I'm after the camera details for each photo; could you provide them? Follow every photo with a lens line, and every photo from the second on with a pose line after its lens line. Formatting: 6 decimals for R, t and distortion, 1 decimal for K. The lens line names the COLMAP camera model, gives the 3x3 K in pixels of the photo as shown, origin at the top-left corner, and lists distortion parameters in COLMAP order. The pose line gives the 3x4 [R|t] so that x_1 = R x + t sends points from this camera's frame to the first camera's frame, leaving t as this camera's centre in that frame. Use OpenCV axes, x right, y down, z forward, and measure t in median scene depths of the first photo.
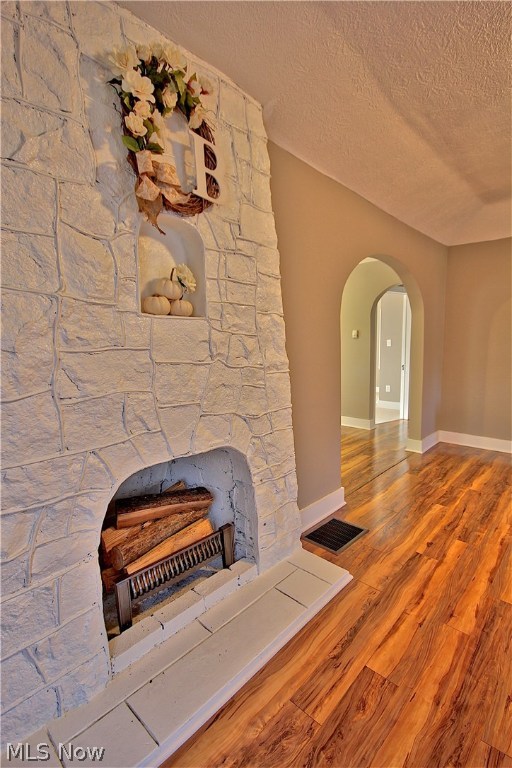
lens RADIAL K [[354.4, 0, 262.7], [0, 354.4, 388.3], [0, 0, 1]] dist [-0.003703, -0.005748]
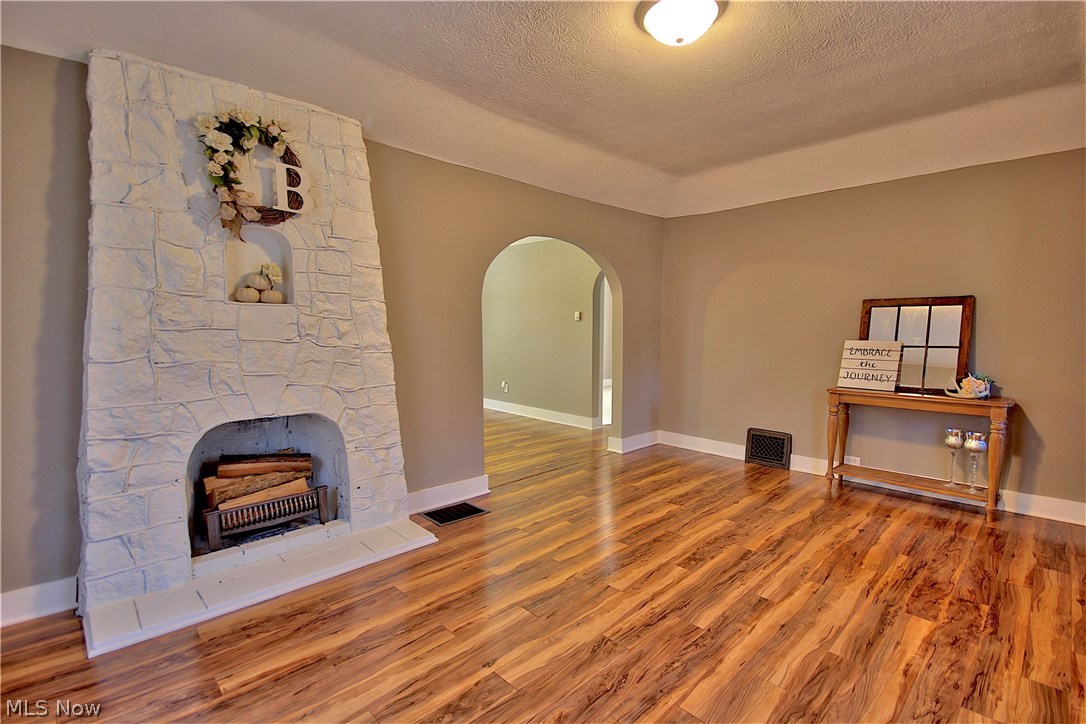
lens RADIAL K [[501.2, 0, 540.4], [0, 501.2, 378.2], [0, 0, 1]] dist [-0.003703, -0.005748]
pose [[0.998269, 0.025790, -0.052860, 0.826501], [-0.026743, 0.999491, -0.017388, 0.064569], [0.052385, 0.018771, 0.998451, -0.701039]]
